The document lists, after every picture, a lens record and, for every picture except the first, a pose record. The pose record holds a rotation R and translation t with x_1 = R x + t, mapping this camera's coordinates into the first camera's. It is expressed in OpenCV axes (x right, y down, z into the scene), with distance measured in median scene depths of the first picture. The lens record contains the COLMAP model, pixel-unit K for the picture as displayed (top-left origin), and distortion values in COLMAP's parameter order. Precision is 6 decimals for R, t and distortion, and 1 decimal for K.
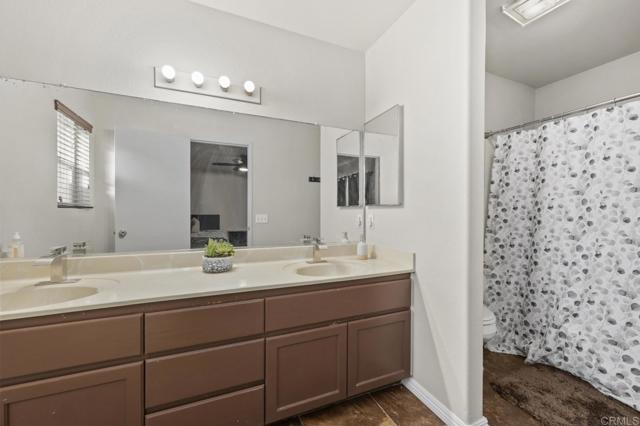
lens RADIAL K [[253.2, 0, 319.8], [0, 253.2, 212.8], [0, 0, 1]] dist [-0.000877, 0.000101]
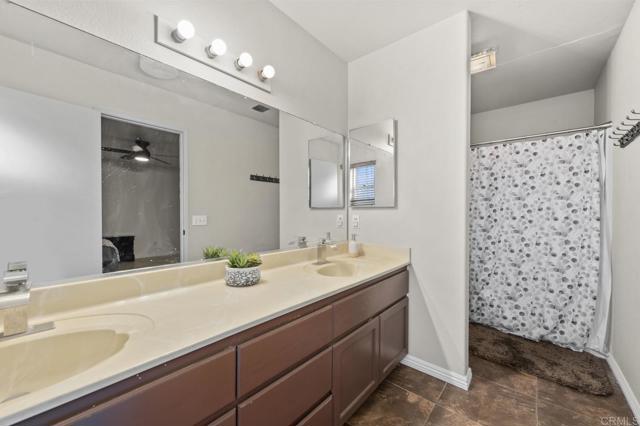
lens RADIAL K [[253.2, 0, 319.8], [0, 253.2, 212.8], [0, 0, 1]] dist [-0.000877, 0.000101]
pose [[0.896377, -0.001383, 0.443290, -0.521510], [0.001379, 0.999999, 0.000331, -0.004745], [-0.443290, 0.000315, 0.896378, 0.128175]]
